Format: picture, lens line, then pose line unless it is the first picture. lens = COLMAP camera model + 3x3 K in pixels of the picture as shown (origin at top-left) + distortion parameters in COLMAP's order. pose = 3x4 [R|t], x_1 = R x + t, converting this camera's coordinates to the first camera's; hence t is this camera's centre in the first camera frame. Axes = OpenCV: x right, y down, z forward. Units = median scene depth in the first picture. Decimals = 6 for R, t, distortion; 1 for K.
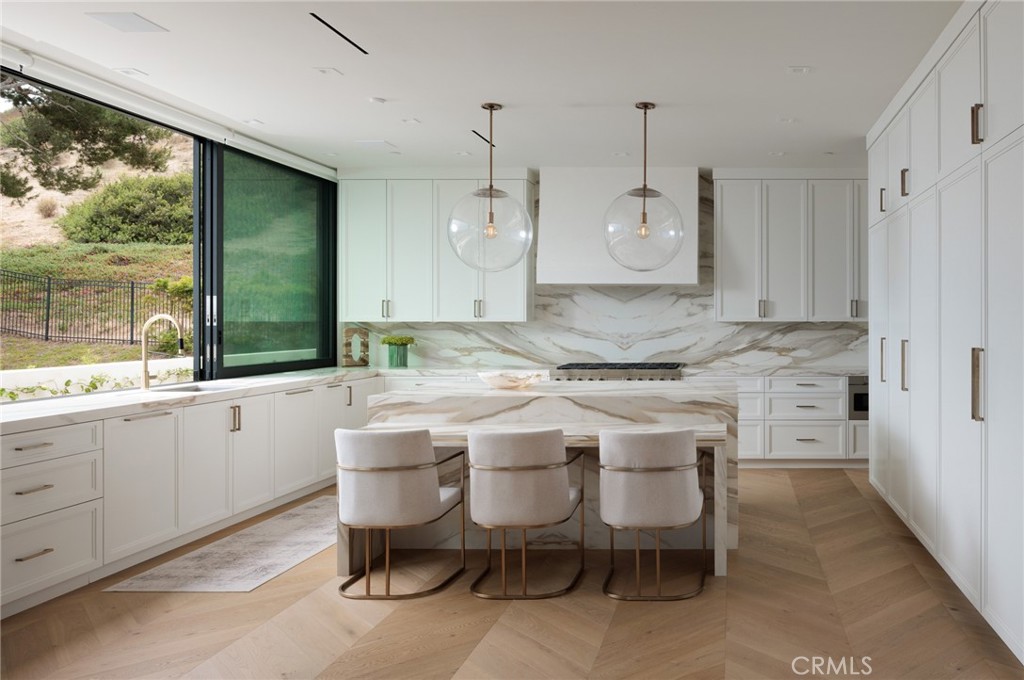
lens RADIAL K [[983.4, 0, 512.0], [0, 983.4, 340.0], [0, 0, 1]] dist [0.001308, 0.000763]
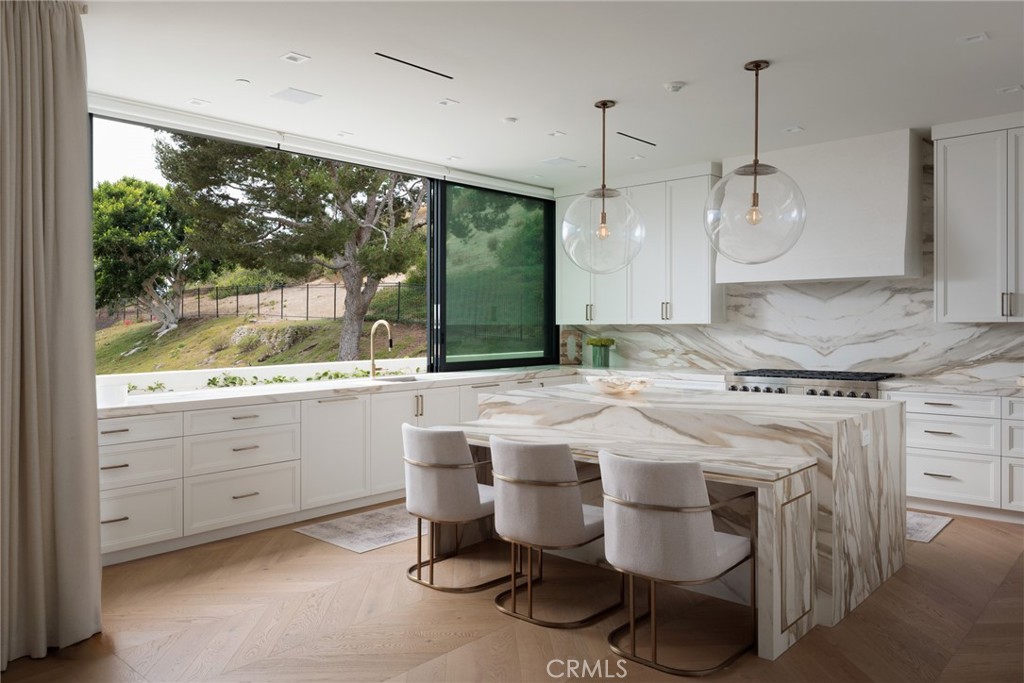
lens RADIAL K [[725.9, 0, 512.0], [0, 725.9, 334.2], [0, 0, 1]] dist [-0.001478, 0.000042]
pose [[0.747489, 0.004728, -0.664258, 0.339620], [-0.005350, 0.999985, 0.001097, -0.008249], [0.664253, 0.002734, 0.747503, 0.349236]]
